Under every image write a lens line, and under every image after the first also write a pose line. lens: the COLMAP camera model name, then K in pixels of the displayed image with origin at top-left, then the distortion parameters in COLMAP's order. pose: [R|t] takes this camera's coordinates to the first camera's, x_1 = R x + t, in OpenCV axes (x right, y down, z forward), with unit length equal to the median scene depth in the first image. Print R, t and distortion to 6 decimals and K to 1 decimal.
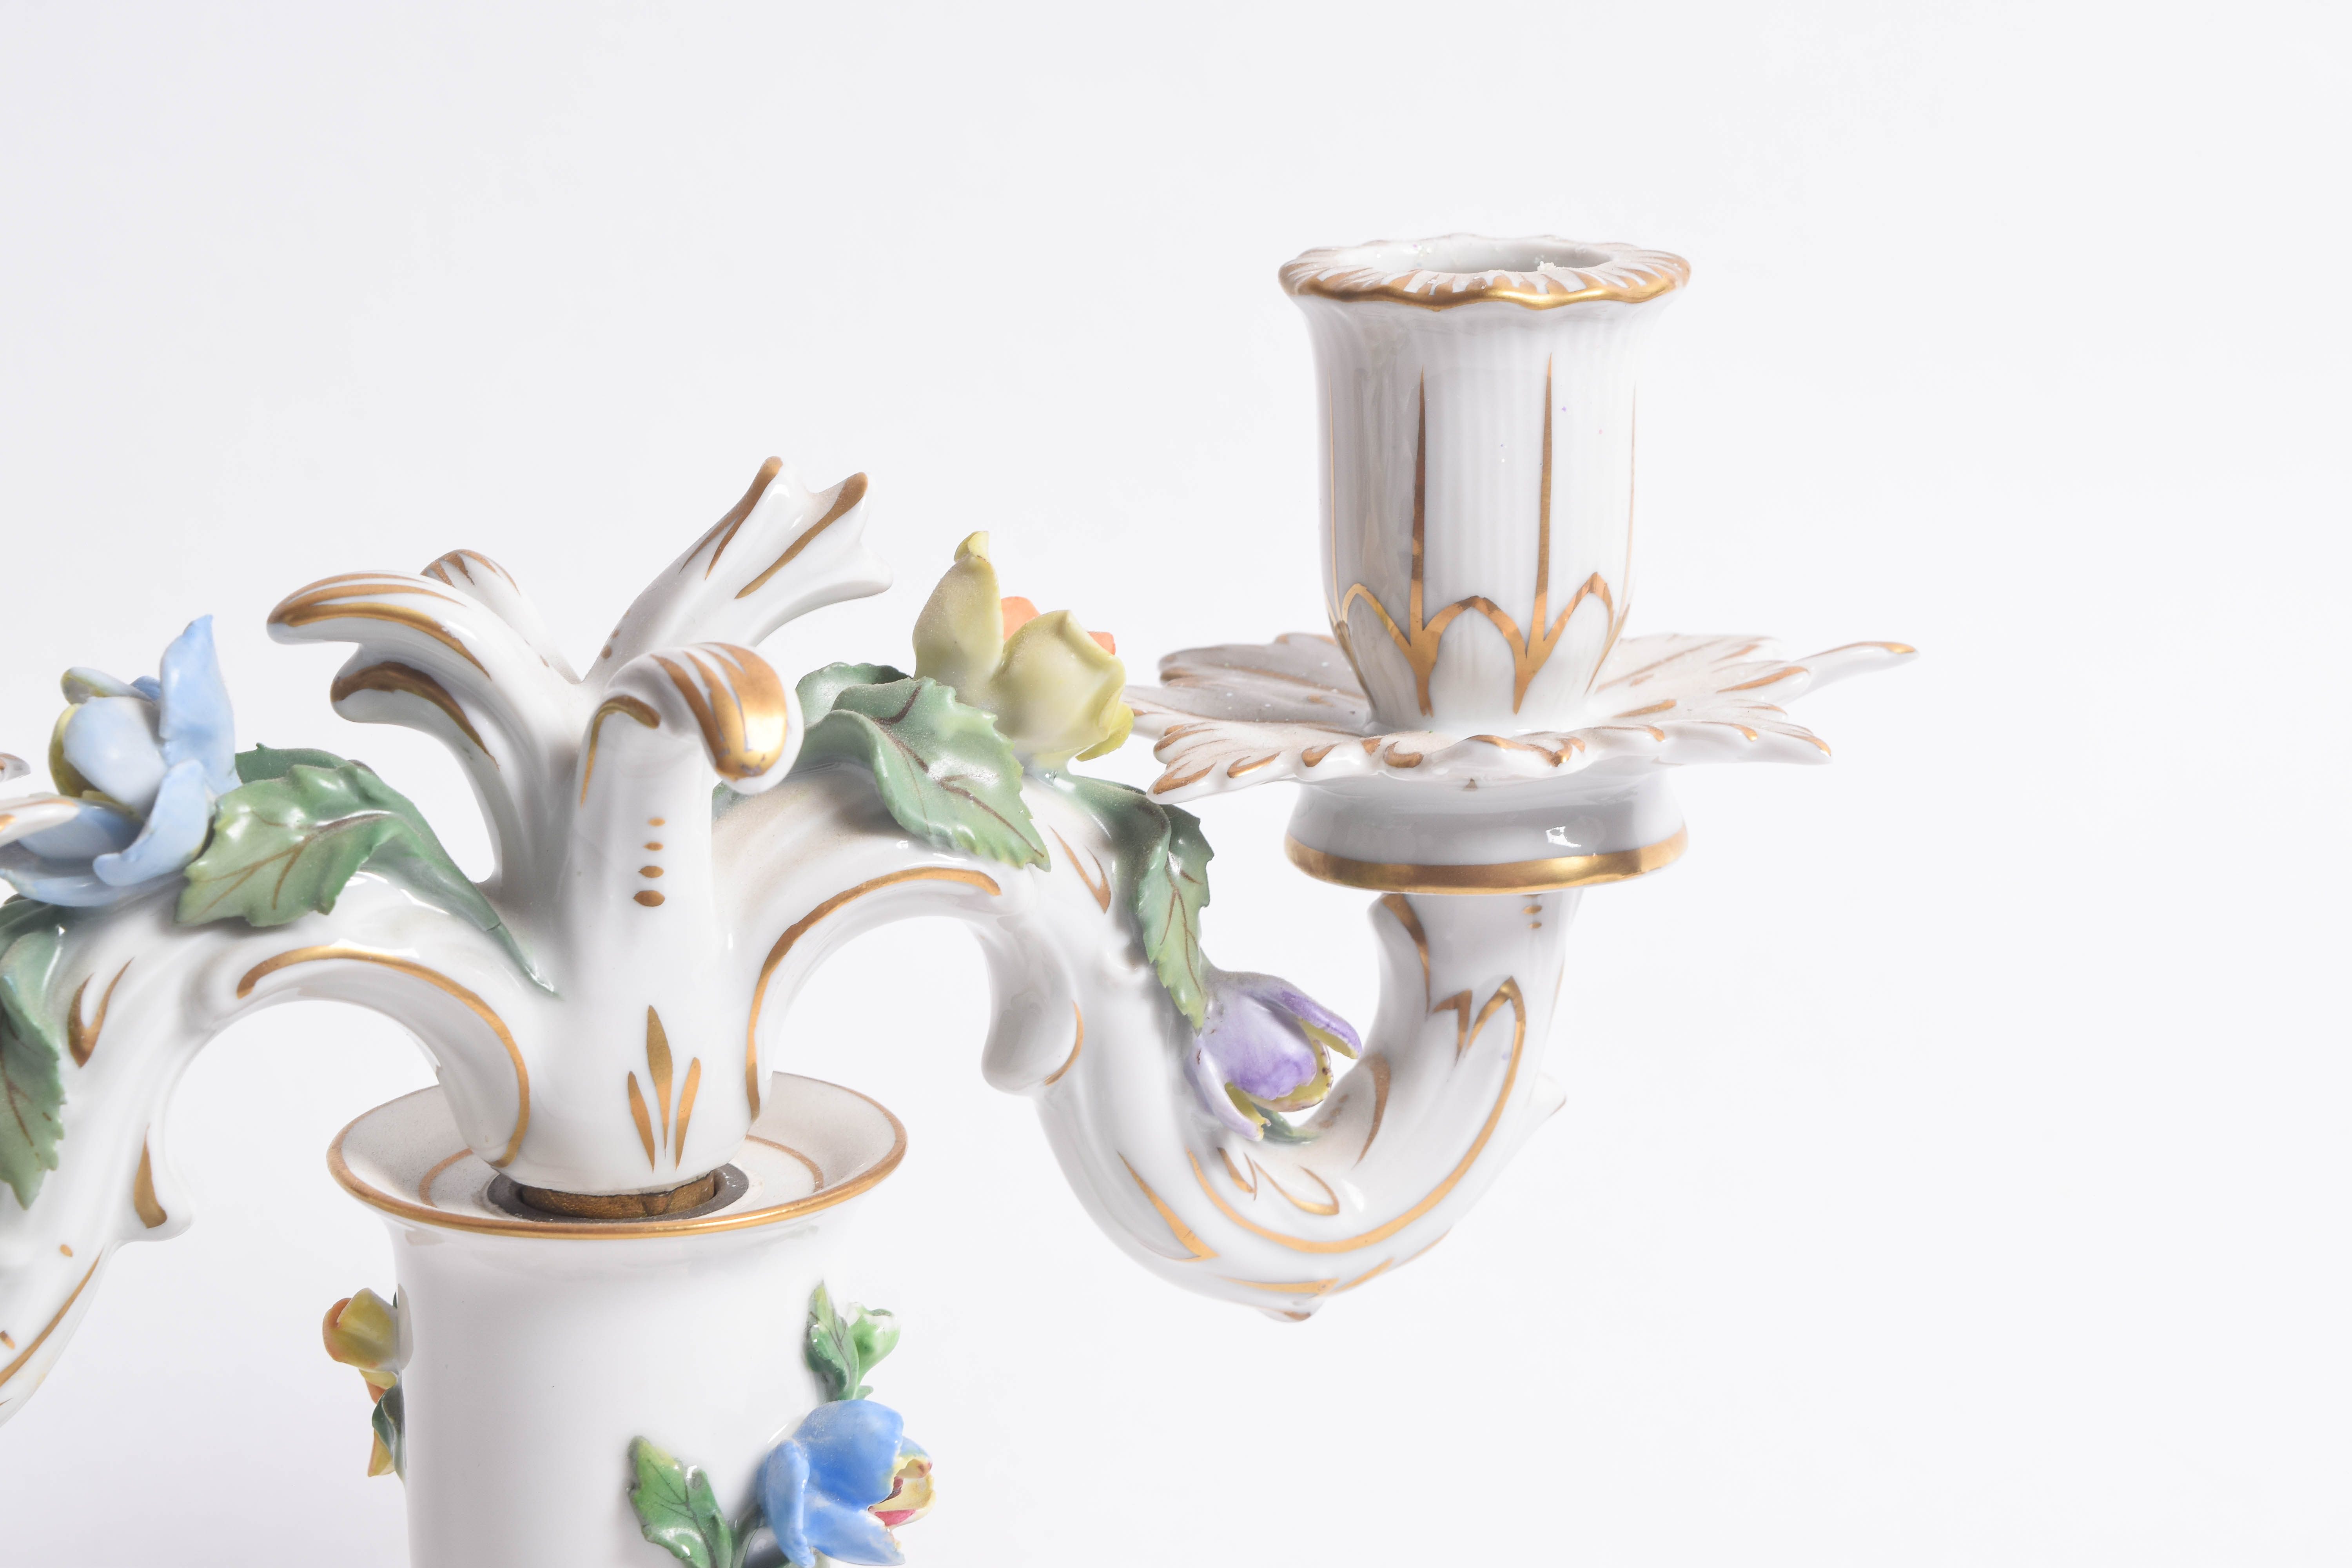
lens RADIAL K [[5344.3, 0, 1176.0], [0, 5344.3, 784.0], [0, 0, 1]] dist [-0.050477, 0.102628]
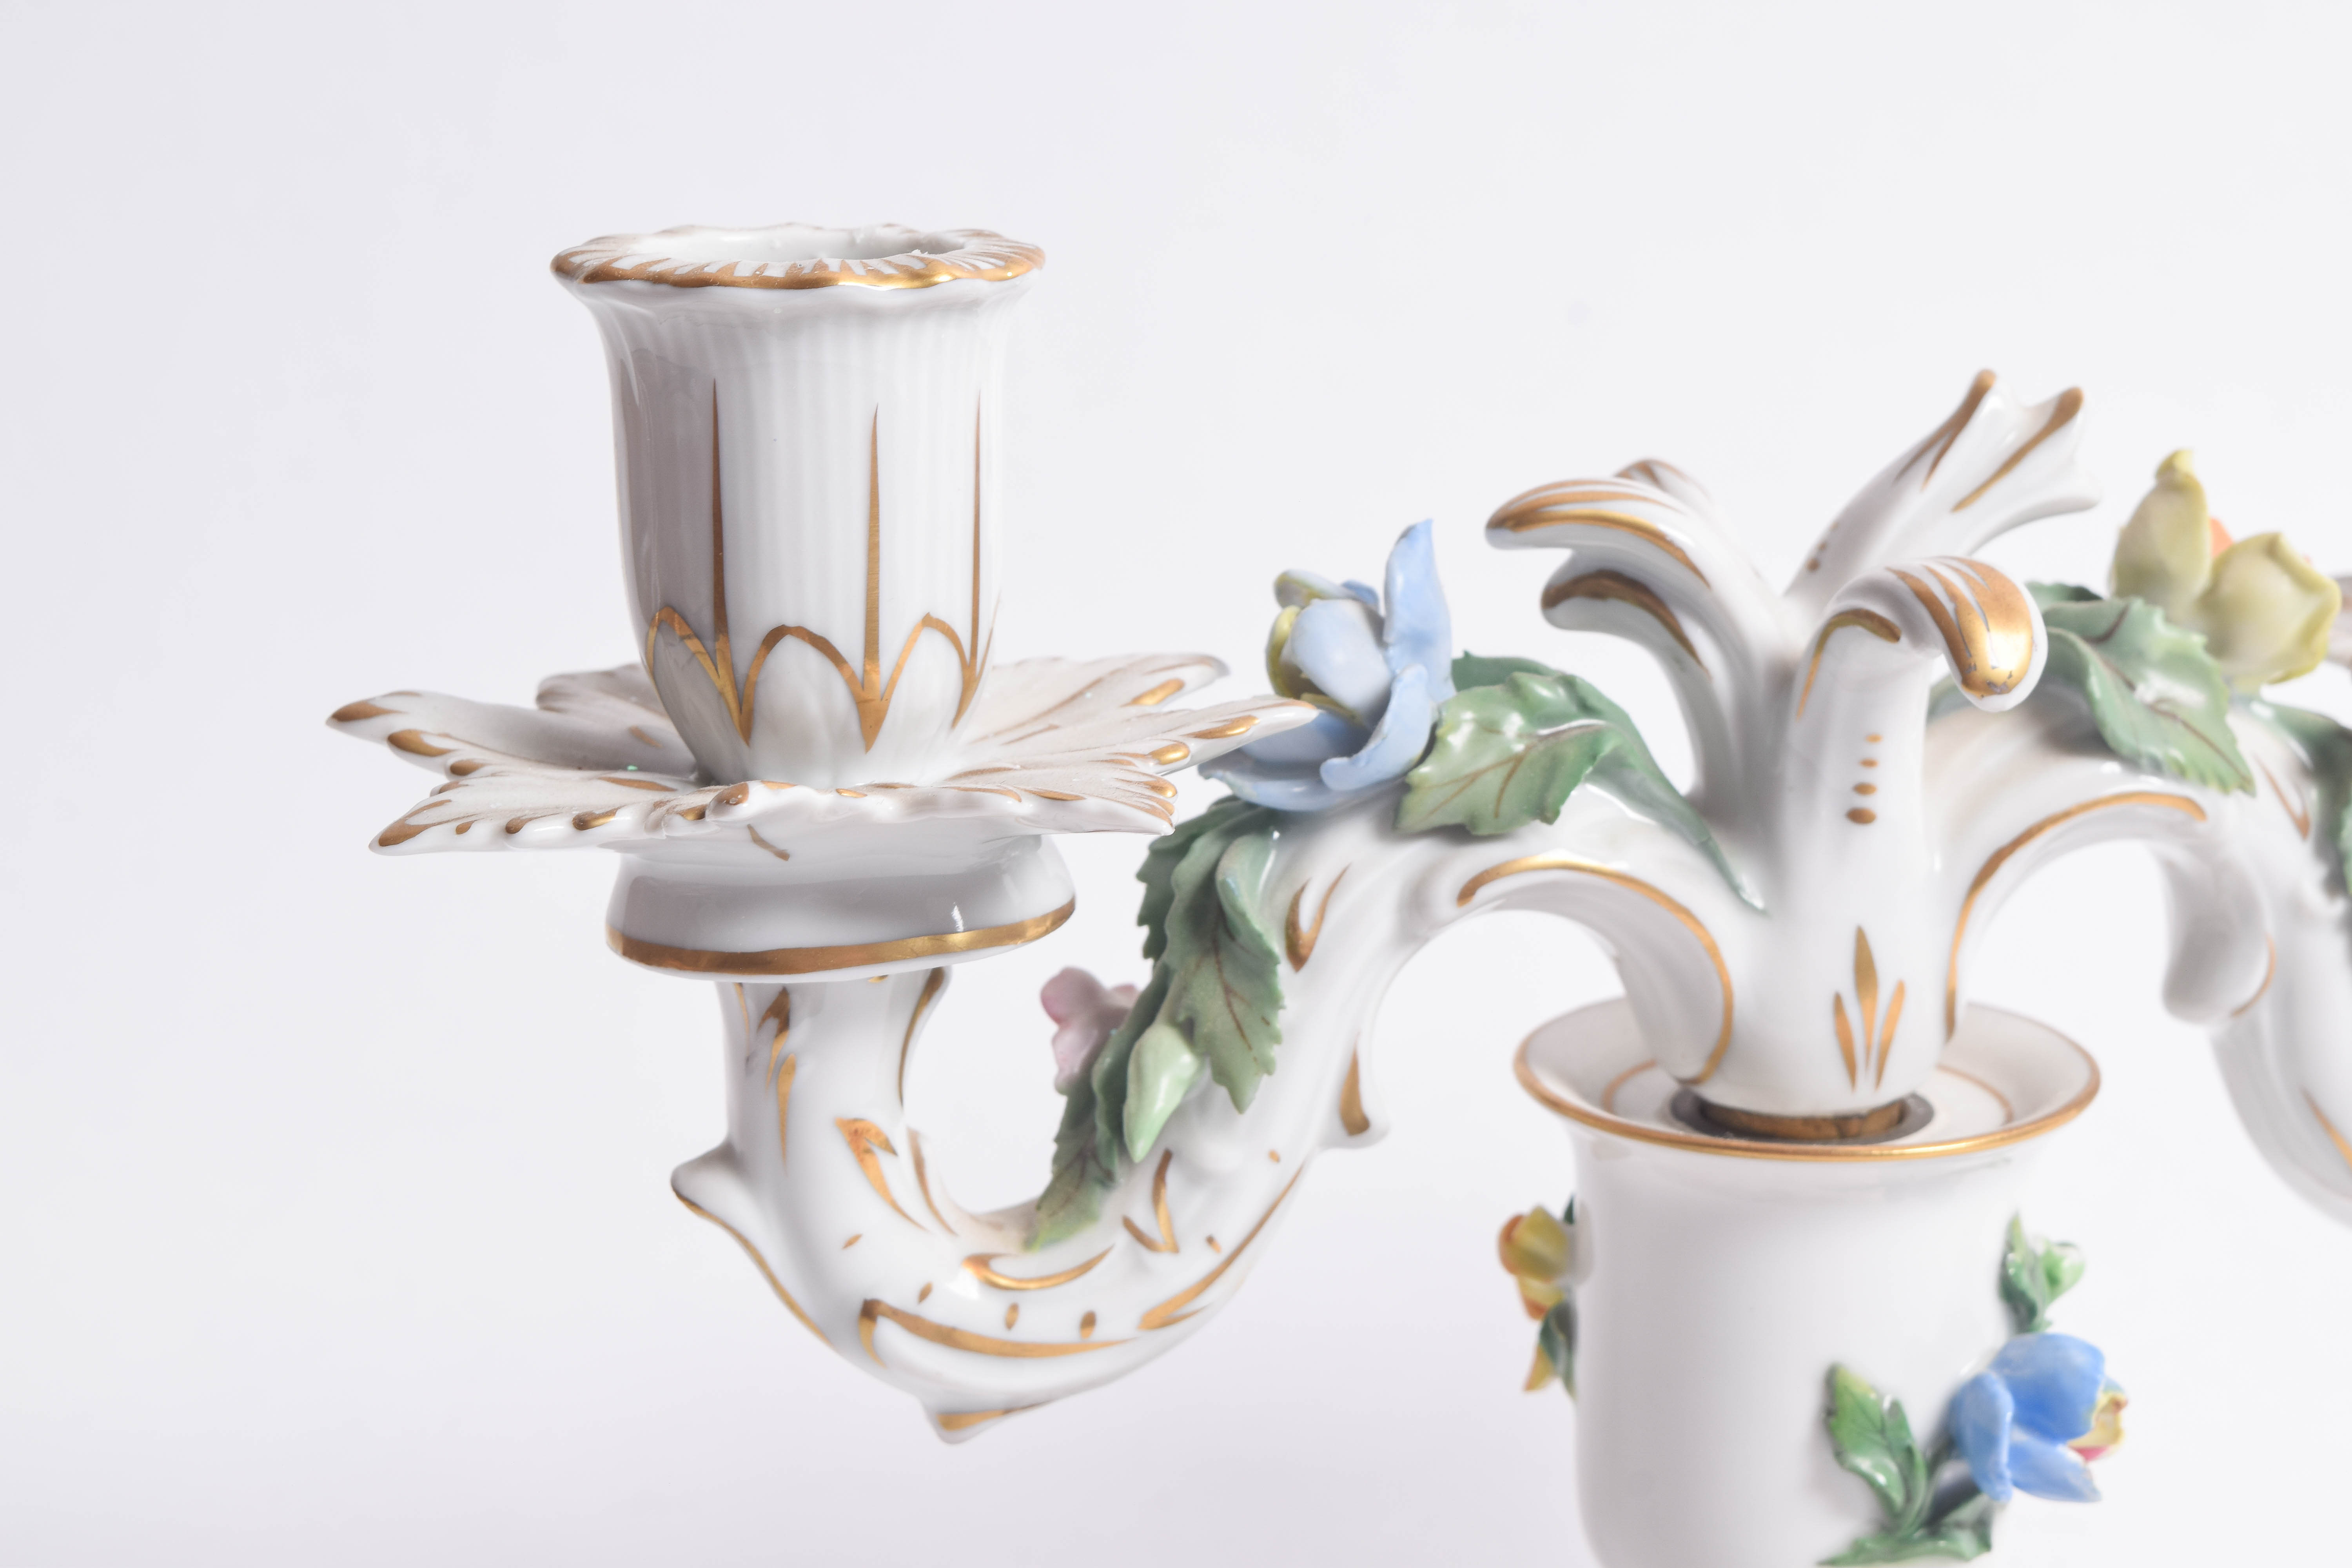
lens RADIAL K [[5344.3, 0, 1176.0], [0, 5344.3, 784.0], [0, 0, 1]] dist [-0.050477, 0.102628]
pose [[0.992662, 0.023509, -0.118618, -0.106095], [-0.021898, 0.999650, 0.014862, 0.003635], [0.118926, -0.012155, 0.992829, 0.010236]]
